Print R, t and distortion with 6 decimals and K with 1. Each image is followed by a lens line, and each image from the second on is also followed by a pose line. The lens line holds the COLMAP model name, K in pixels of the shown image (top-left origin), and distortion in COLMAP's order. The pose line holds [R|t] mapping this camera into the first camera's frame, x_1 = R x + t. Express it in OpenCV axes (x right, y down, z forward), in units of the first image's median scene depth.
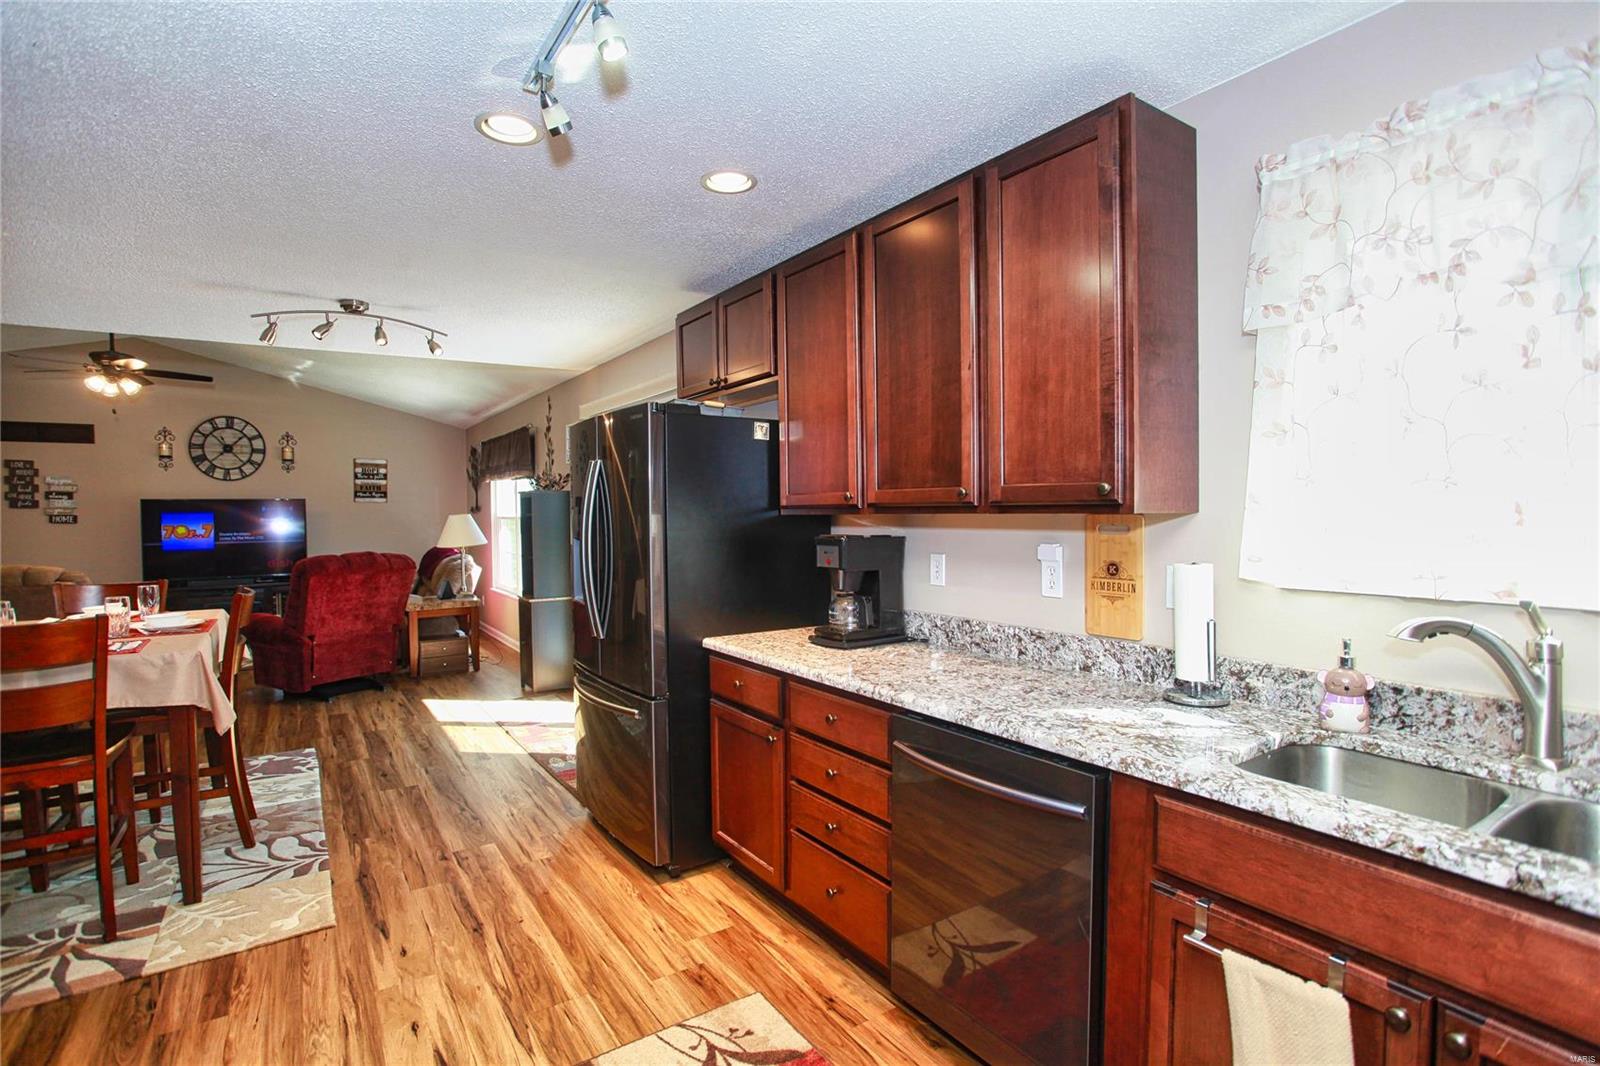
lens RADIAL K [[779.6, 0, 791.5], [0, 779.6, 532.4], [0, 0, 1]] dist [-0.063518, 0.026628]
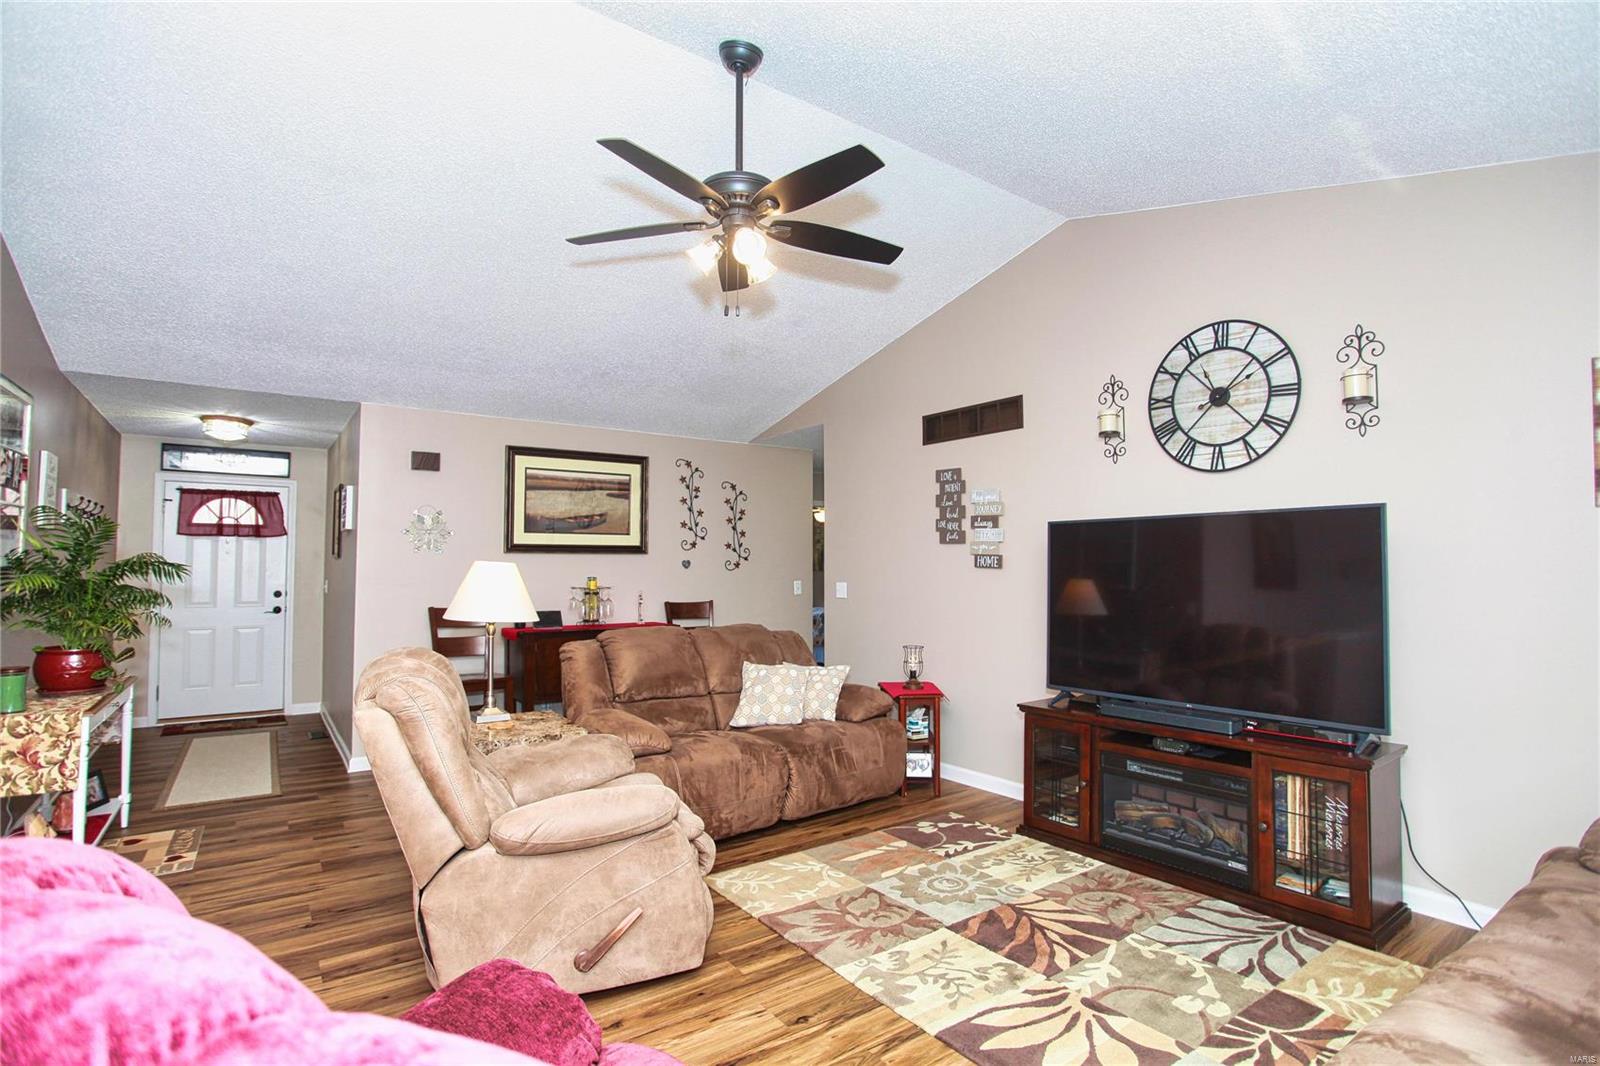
lens RADIAL K [[779.6, 0, 794.7], [0, 779.6, 529.2], [0, 0, 1]] dist [-0.063518, 0.026628]
pose [[0.033928, -0.038275, -0.998691, -0.915563], [-0.029623, 0.998789, -0.039286, -0.036419], [0.998985, 0.030917, 0.032754, 2.099655]]
